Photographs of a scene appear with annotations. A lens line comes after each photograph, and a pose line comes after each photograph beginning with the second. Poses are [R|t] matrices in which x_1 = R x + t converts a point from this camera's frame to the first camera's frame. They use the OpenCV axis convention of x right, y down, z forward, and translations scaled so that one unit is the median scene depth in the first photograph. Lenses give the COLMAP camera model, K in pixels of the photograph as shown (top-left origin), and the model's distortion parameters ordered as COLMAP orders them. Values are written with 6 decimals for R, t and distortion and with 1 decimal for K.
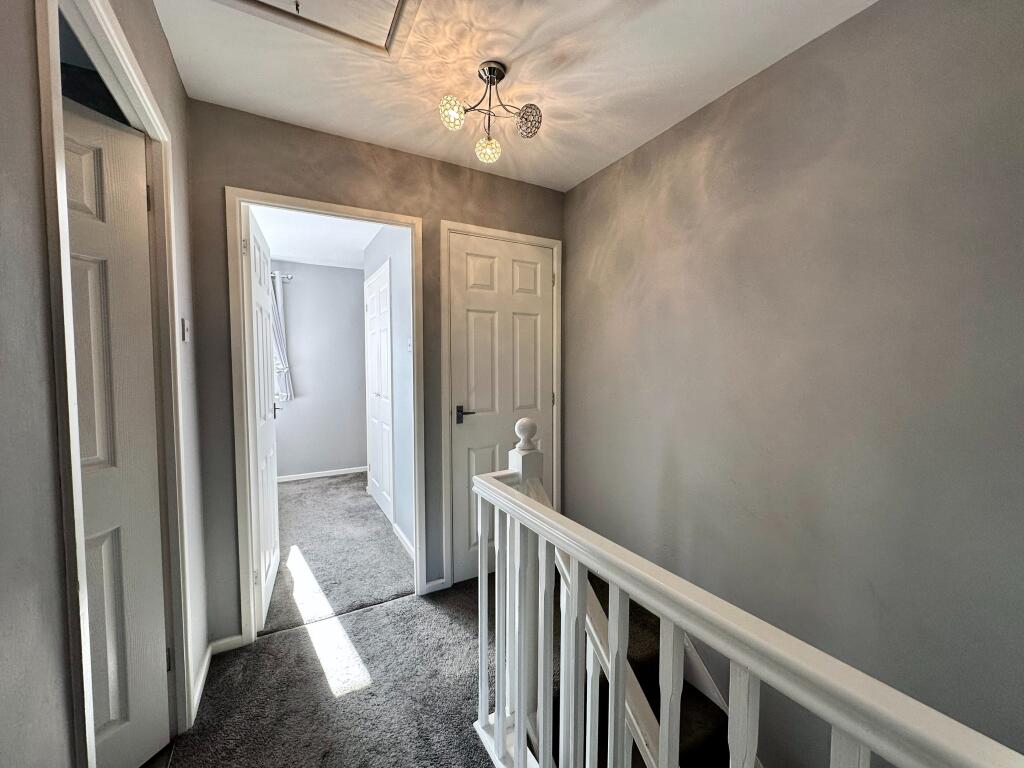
lens RADIAL K [[408.3, 0, 511.5], [0, 408.3, 382.8], [0, 0, 1]] dist [-0.002663, 0.000568]
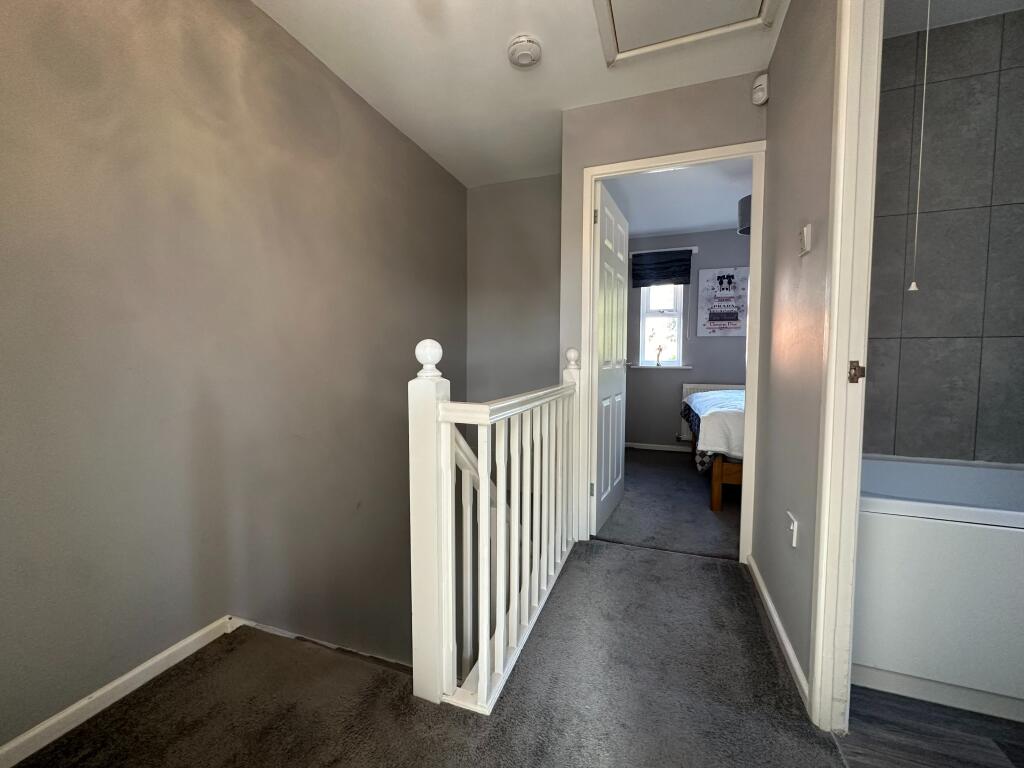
lens RADIAL K [[408.3, 0, 511.5], [0, 408.3, 382.8], [0, 0, 1]] dist [-0.002663, 0.000568]
pose [[-0.645706, -0.043185, 0.762364, -0.580154], [0.034172, 0.995765, 0.085348, 0.092735], [-0.762822, 0.081161, -0.641495, 1.156084]]
